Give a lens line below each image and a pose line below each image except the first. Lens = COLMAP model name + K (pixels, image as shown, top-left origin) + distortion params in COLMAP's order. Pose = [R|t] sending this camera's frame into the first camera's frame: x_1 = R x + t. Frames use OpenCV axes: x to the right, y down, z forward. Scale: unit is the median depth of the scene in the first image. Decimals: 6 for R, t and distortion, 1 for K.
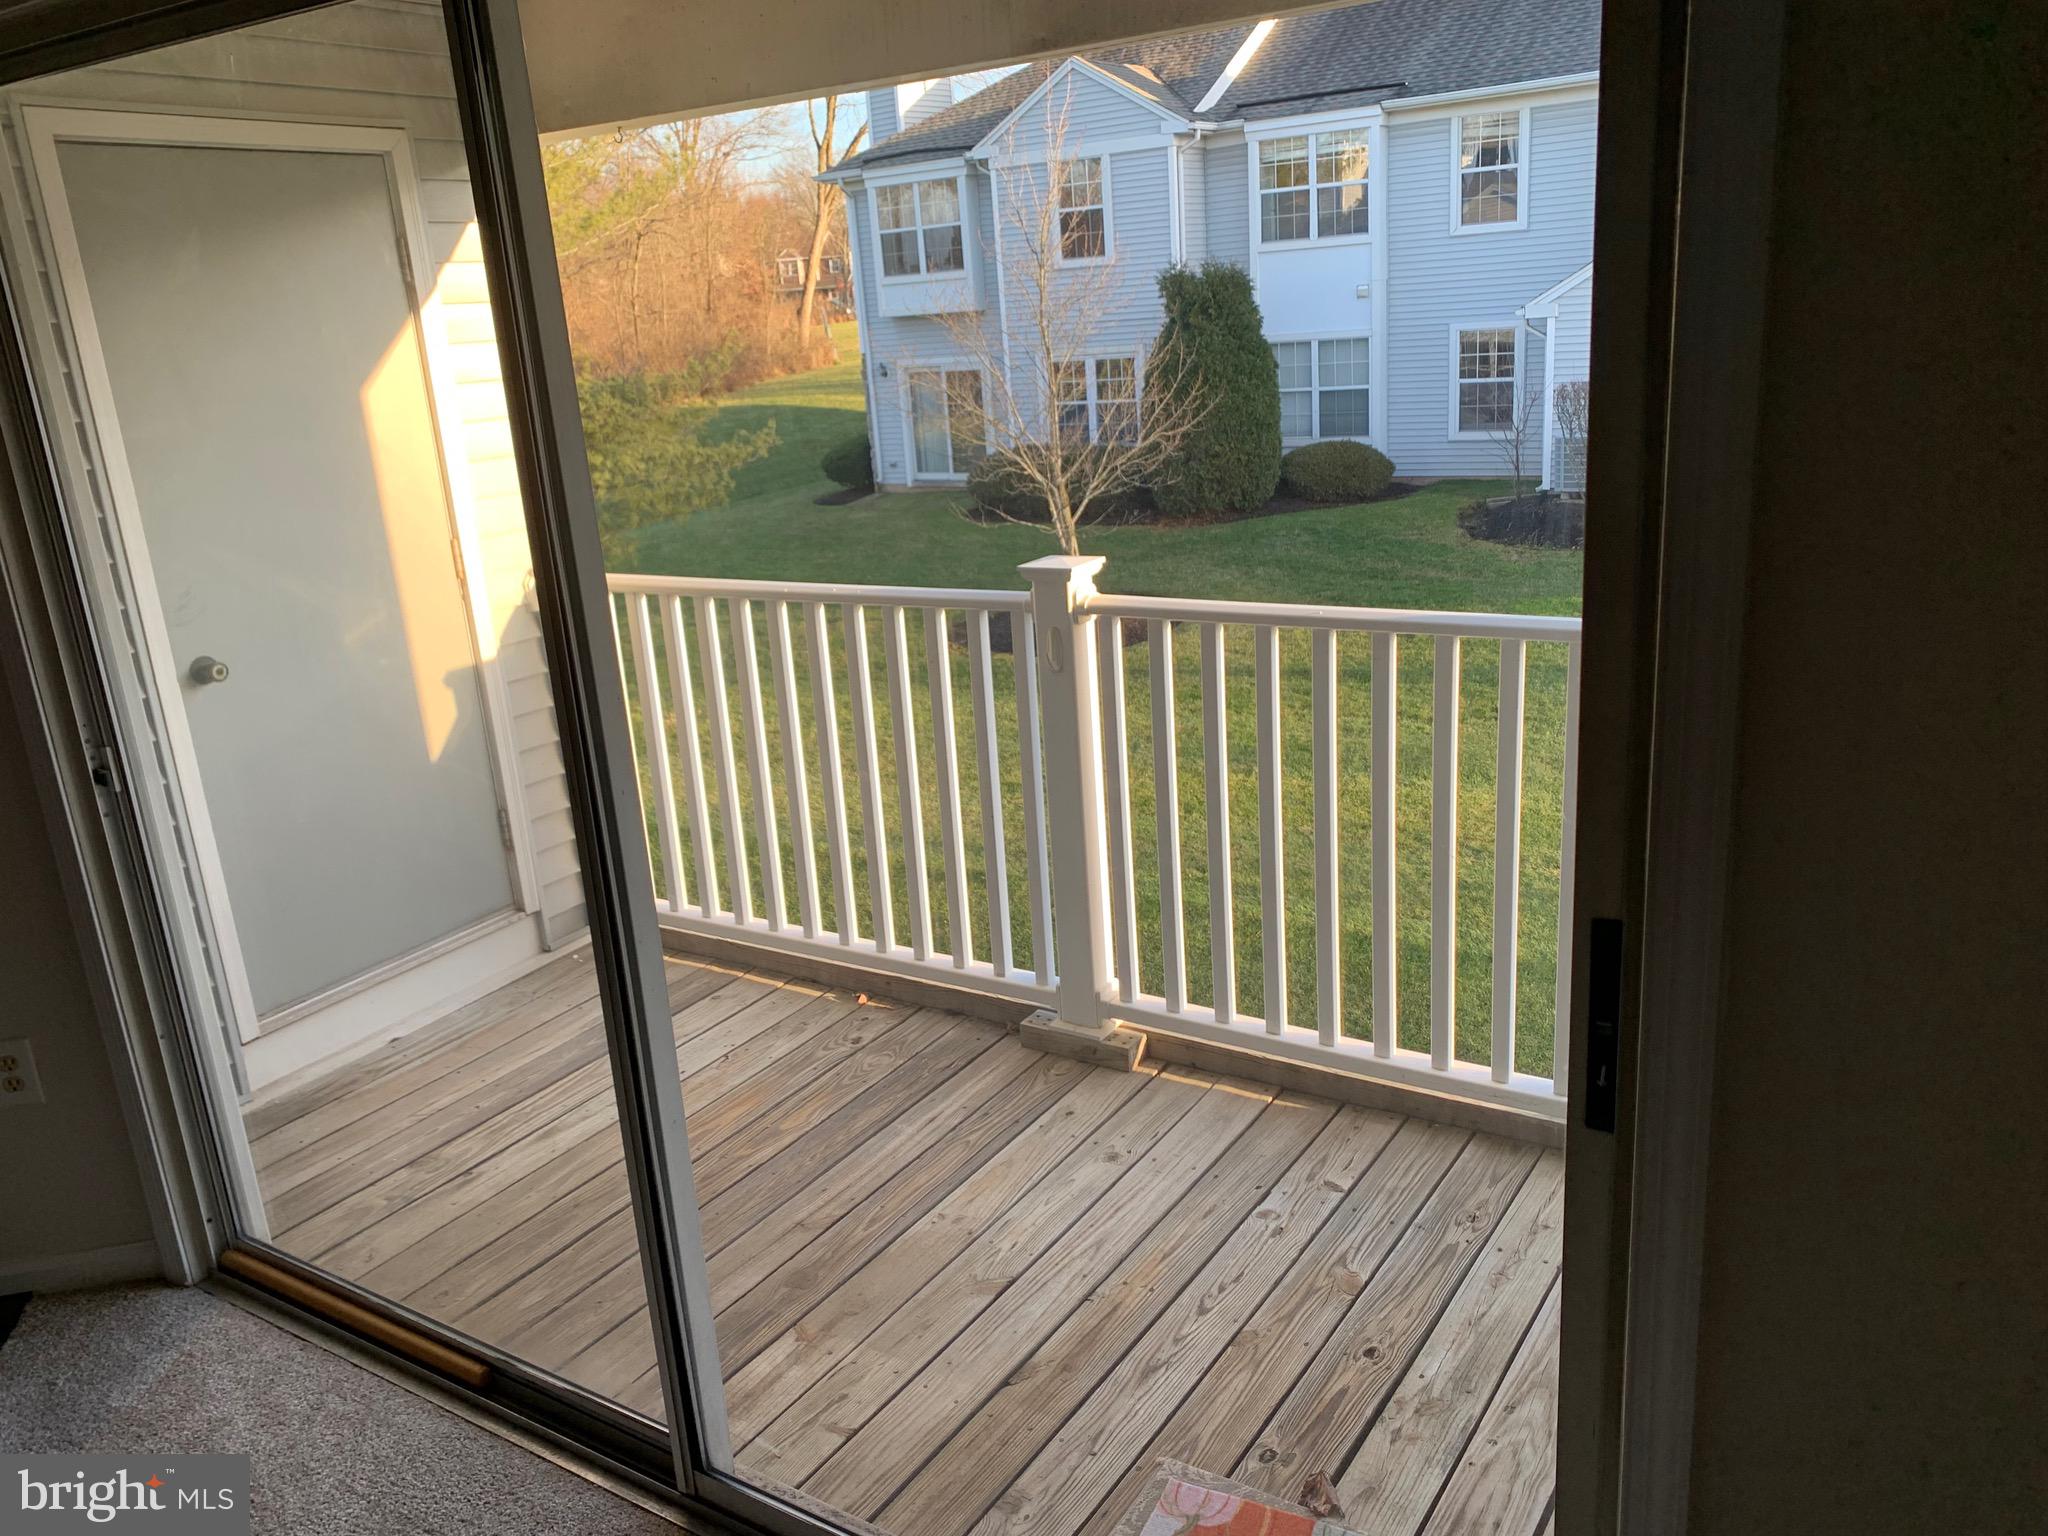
lens RADIAL K [[1563.3, 0, 1006.0], [0, 1563.3, 779.3], [0, 0, 1]] dist [0.034600, -0.031640]
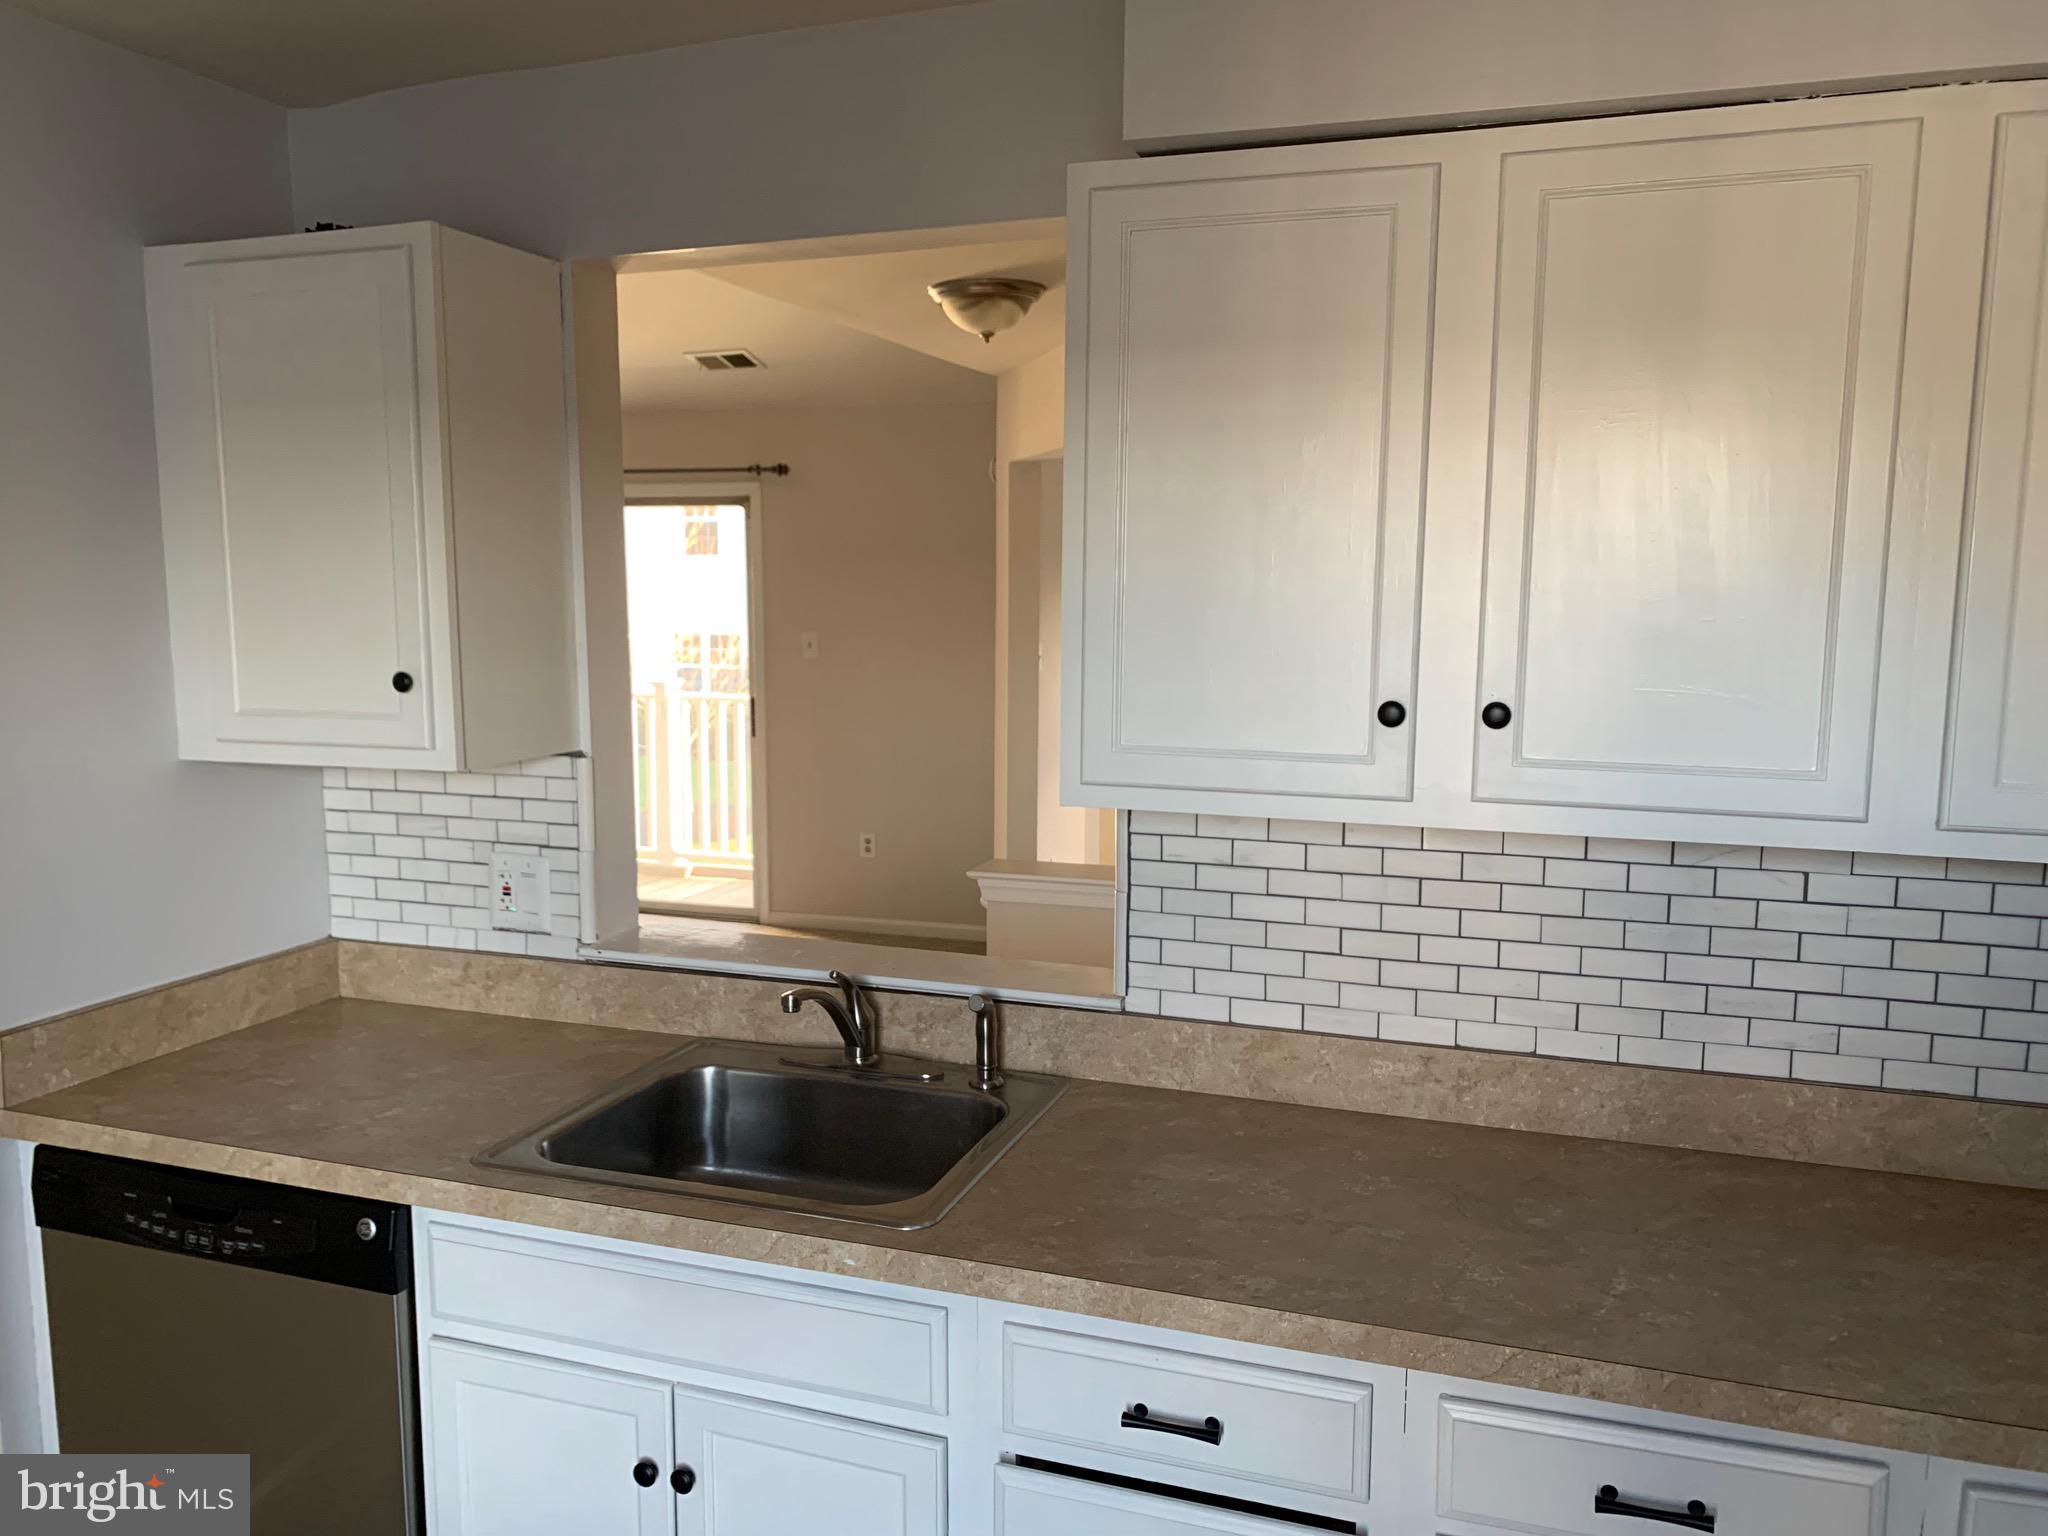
lens RADIAL K [[1563.3, 0, 1023.7], [0, 1563.3, 775.0], [0, 0, 1]] dist [0.034600, -0.031640]
pose [[0.969082, 0.034904, 0.244259, -0.002468], [0.010442, 0.983255, -0.181935, 0.085030], [-0.246520, 0.178861, 0.952490, -0.273410]]
